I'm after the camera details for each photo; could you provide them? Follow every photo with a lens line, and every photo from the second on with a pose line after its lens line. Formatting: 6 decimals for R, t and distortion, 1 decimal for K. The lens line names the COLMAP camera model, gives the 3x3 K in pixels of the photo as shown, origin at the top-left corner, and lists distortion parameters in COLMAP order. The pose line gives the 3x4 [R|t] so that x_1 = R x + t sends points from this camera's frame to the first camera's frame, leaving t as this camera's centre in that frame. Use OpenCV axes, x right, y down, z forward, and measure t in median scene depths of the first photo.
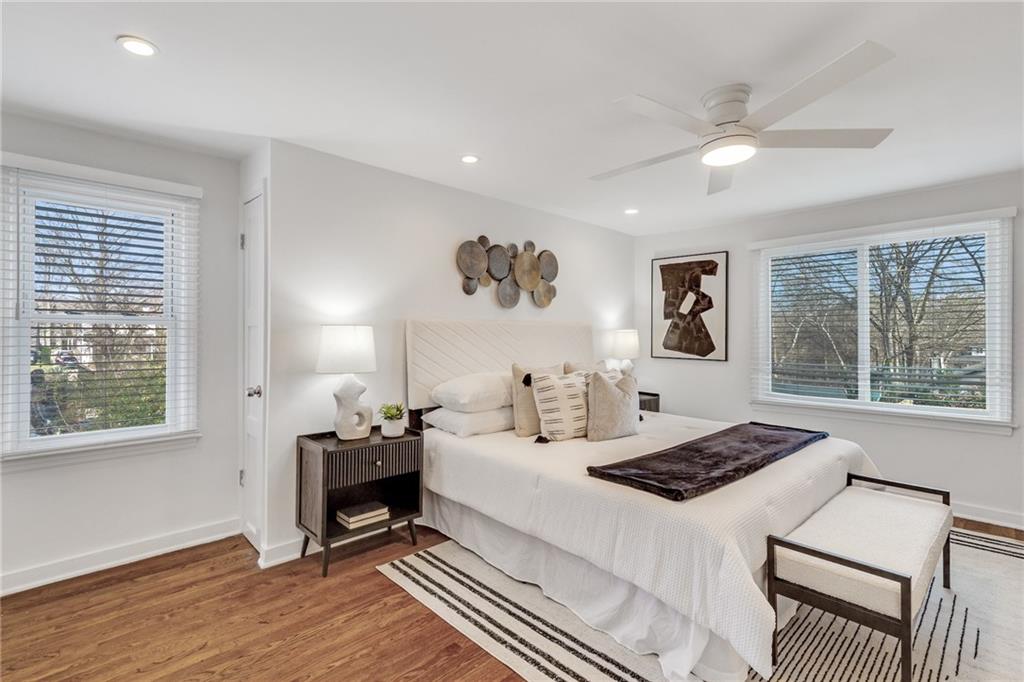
lens RADIAL K [[470.0, 0, 508.5], [0, 470.0, 337.6], [0, 0, 1]] dist [0.000528, -0.000068]
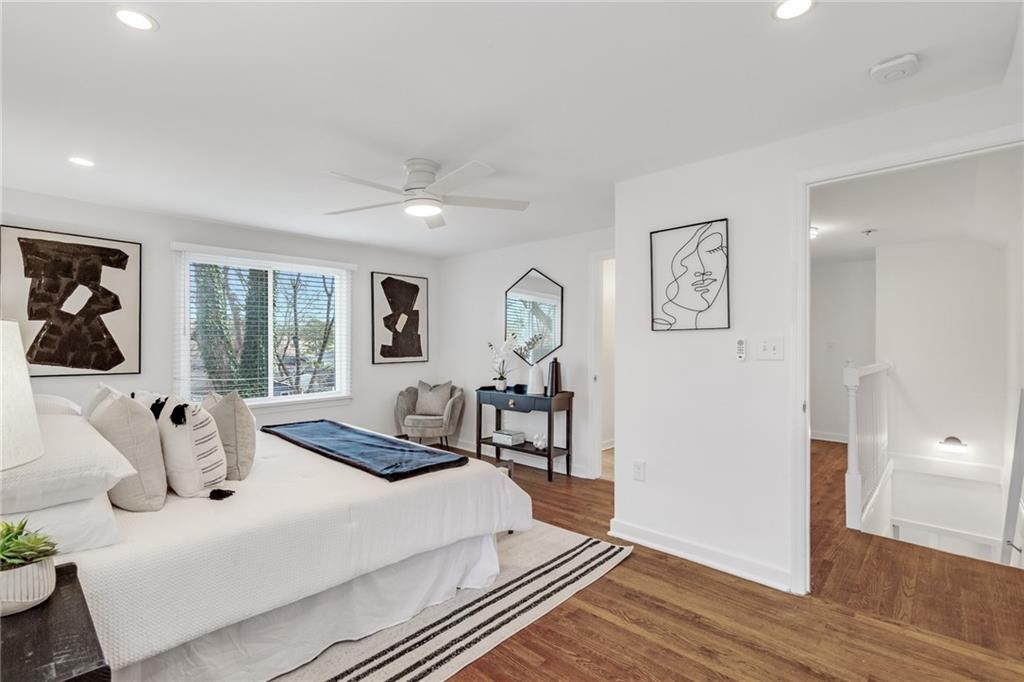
lens RADIAL K [[470.0, 0, 508.4], [0, 470.0, 340.6], [0, 0, 1]] dist [0.000528, -0.000068]
pose [[-0.055045, 0.000528, 0.998484, -0.404781], [0.004863, 0.999988, -0.000261, -0.005572], [-0.998472, 0.004841, -0.055047, 0.374697]]
